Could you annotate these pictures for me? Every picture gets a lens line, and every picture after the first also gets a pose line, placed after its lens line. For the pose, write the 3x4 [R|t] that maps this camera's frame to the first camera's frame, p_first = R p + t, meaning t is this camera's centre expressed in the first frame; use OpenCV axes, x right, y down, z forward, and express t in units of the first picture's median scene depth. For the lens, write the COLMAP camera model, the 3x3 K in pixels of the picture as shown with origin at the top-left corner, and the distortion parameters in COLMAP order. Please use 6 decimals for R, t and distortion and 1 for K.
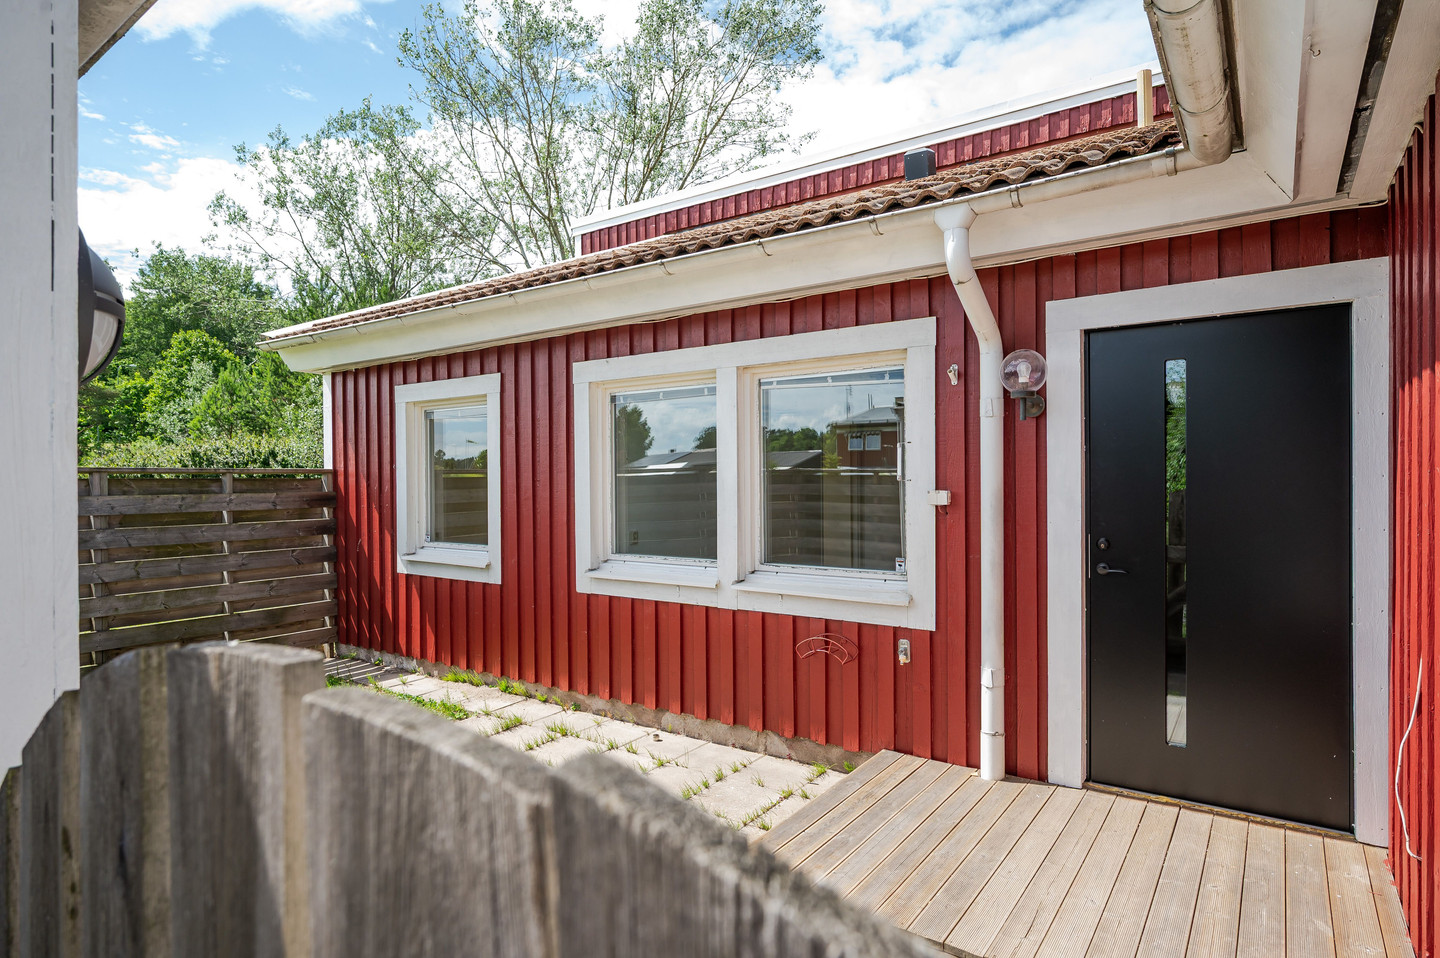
lens RADIAL K [[799.0, 0, 721.0], [0, 799.0, 483.4], [0, 0, 1]] dist [-0.001589, -0.001232]
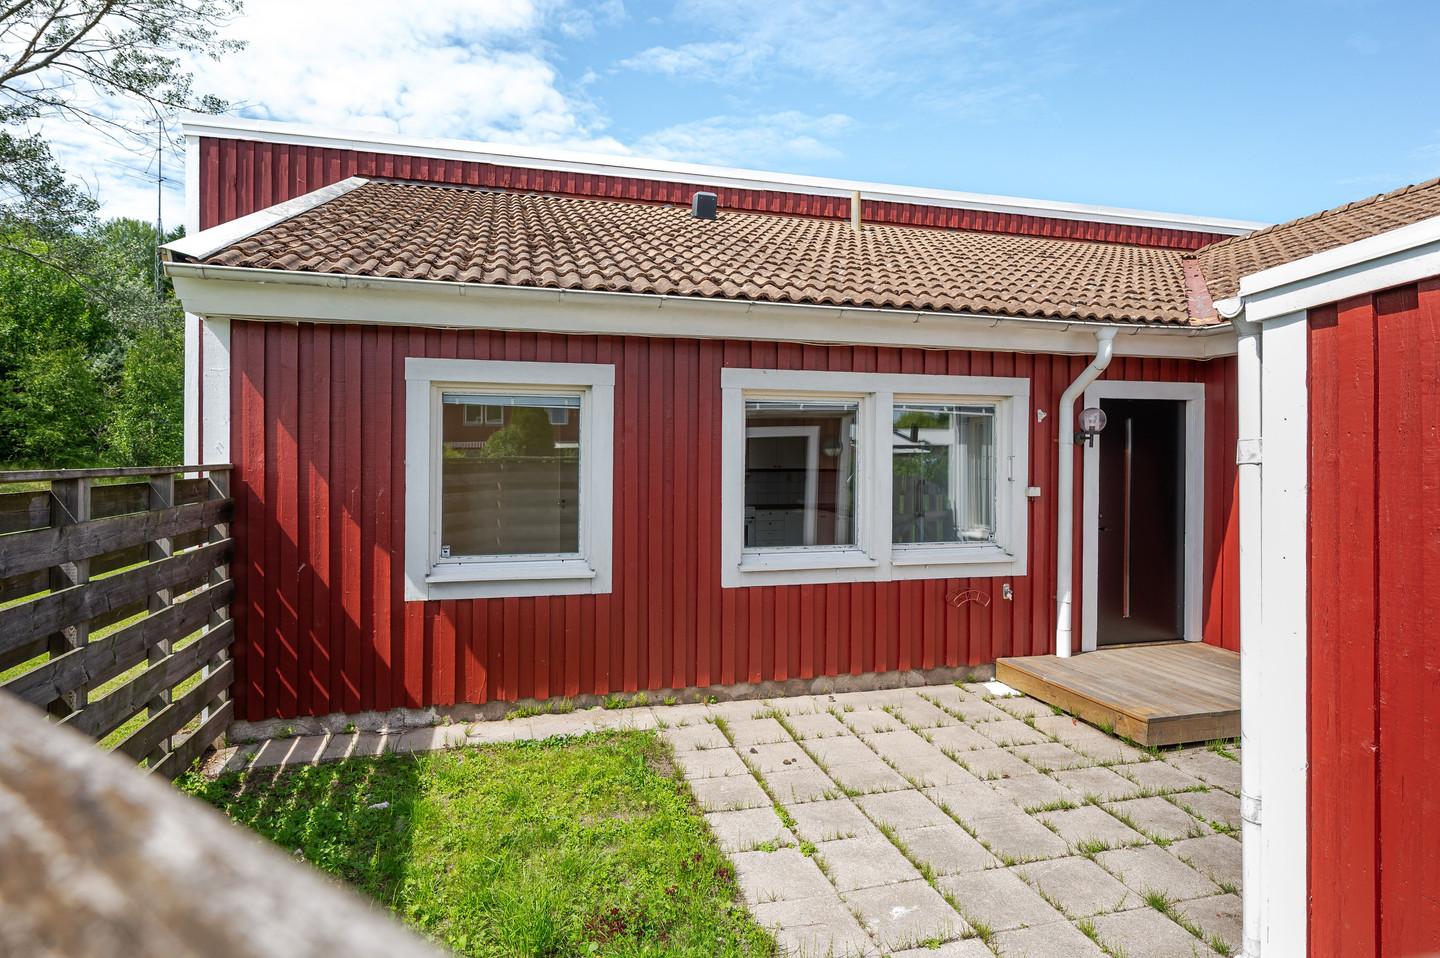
lens RADIAL K [[780.7, 0, 720.2], [0, 780.7, 456.3], [0, 0, 1]] dist [0.000017, -0.000169]
pose [[0.639854, 0.005943, 0.768473, -1.413633], [-0.004345, 0.999982, -0.004115, -0.046220], [-0.768484, -0.000706, 0.639869, 0.511519]]
